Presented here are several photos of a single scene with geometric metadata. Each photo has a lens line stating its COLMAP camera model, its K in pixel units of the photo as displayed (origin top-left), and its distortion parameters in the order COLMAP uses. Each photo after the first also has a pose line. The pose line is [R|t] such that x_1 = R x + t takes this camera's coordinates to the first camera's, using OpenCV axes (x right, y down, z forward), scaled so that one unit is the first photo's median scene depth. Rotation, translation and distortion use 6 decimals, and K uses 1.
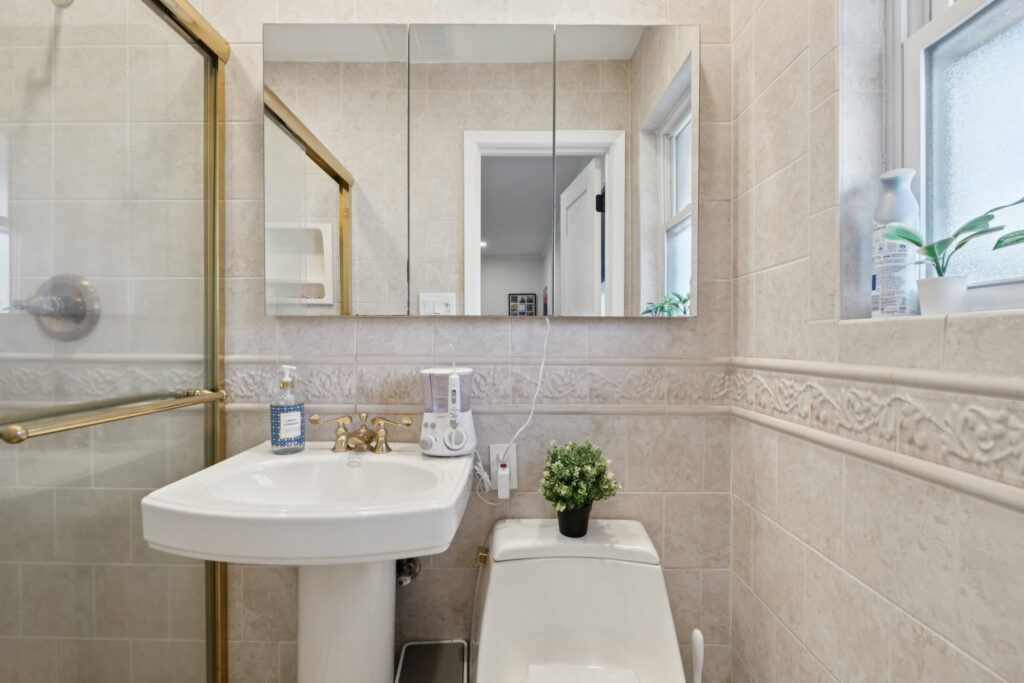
lens RADIAL K [[468.8, 0, 505.6], [0, 468.8, 344.5], [0, 0, 1]] dist [0.009869, -0.004628]
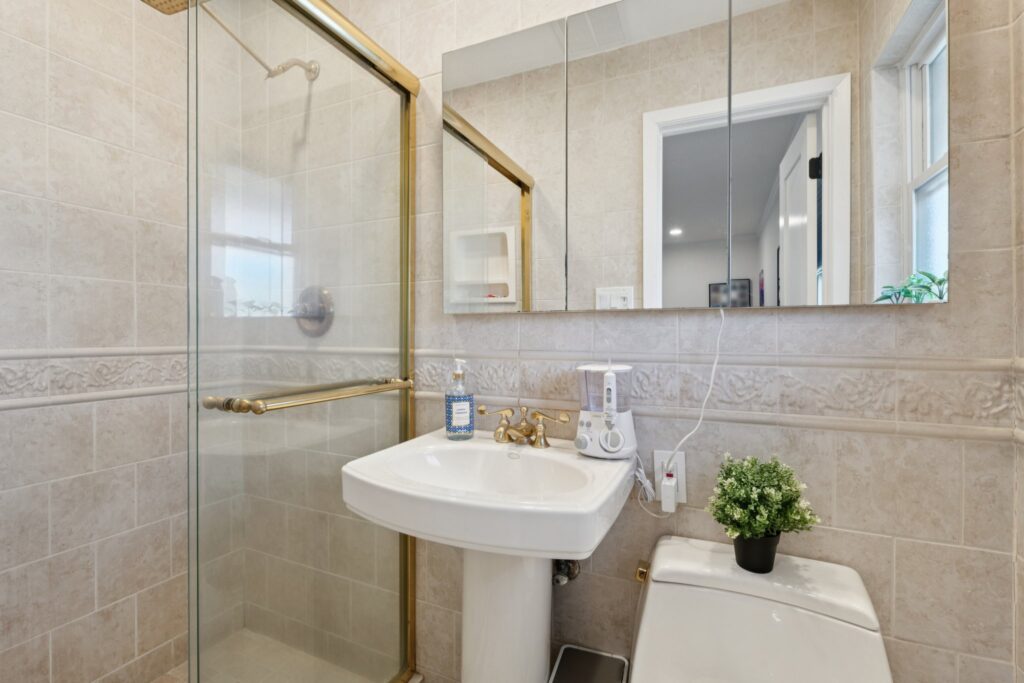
lens RADIAL K [[468.8, 0, 506.9], [0, 468.8, 335.4], [0, 0, 1]] dist [0.009869, -0.004628]
pose [[0.908401, -0.002970, -0.418089, 0.088964], [-0.000807, 0.999960, -0.008856, -0.001136], [0.418099, 0.008382, 0.908363, 0.050119]]
